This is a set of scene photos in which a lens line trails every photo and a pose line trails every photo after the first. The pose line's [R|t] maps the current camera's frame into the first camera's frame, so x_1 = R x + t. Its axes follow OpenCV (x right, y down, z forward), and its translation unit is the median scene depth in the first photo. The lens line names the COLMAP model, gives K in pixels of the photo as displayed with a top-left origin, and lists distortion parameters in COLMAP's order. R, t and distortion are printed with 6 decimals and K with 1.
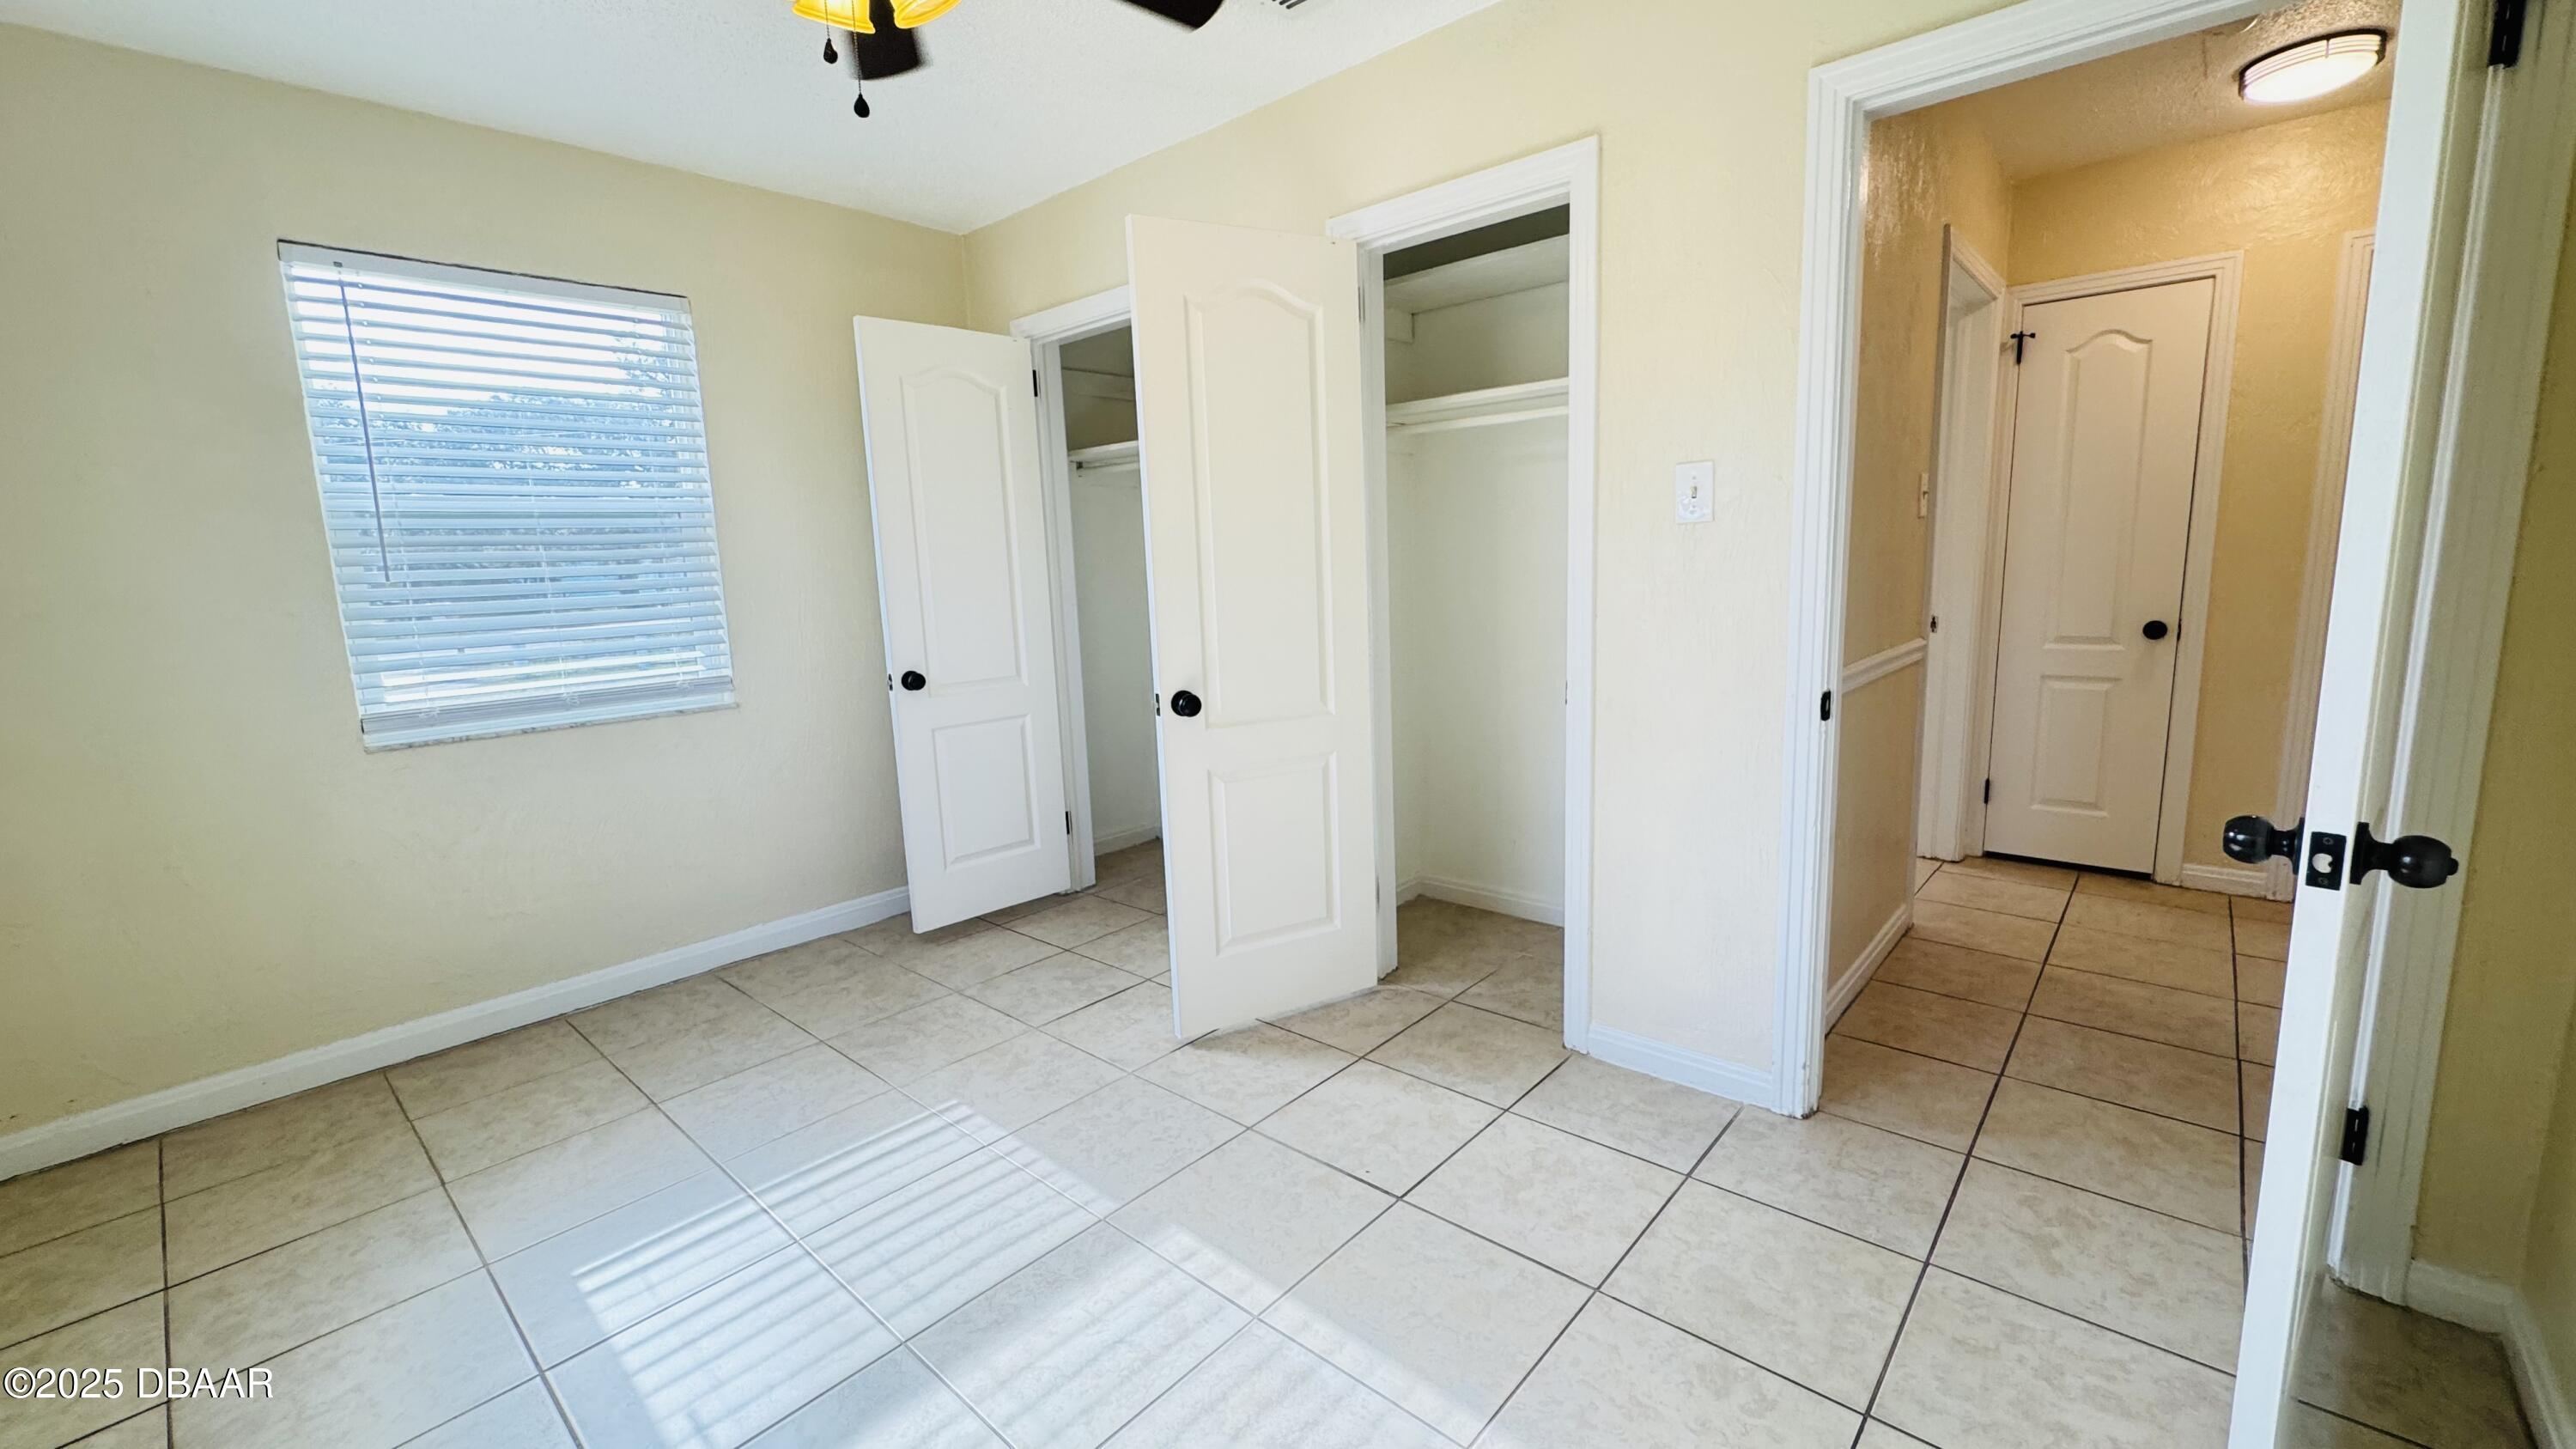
lens RADIAL K [[1027.4, 0, 1286.8], [0, 1027.4, 717.1], [0, 0, 1]] dist [-0.000845, -0.000581]
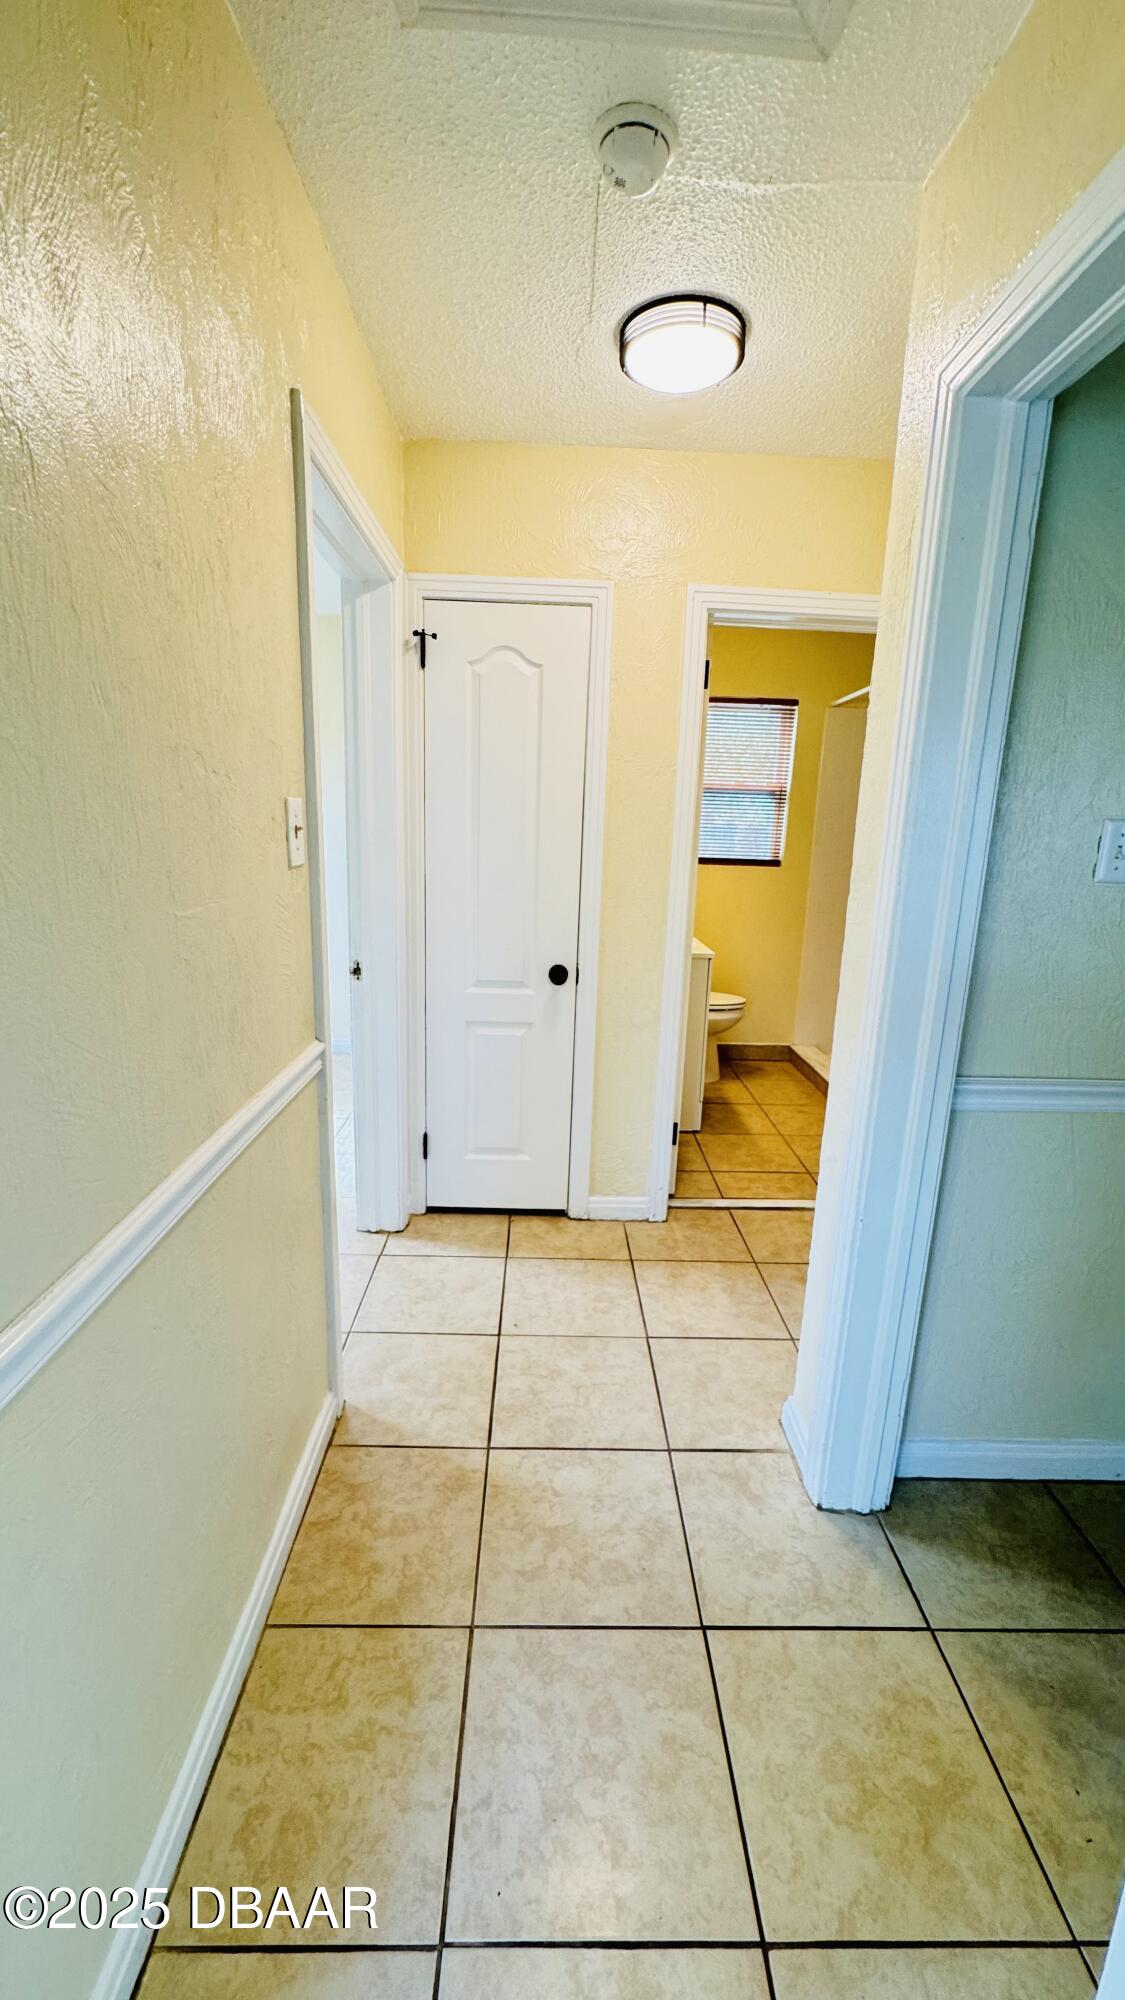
lens RADIAL K [[797.5, 0, 562.5], [0, 797.5, 1000.0], [0, 0, 1]] dist [-0.000845, -0.000581]
pose [[0.733886, -0.093368, 0.672826, 0.331578], [0.048287, 0.995173, 0.085432, -0.122257], [-0.677555, -0.030208, 0.734852, 0.432617]]
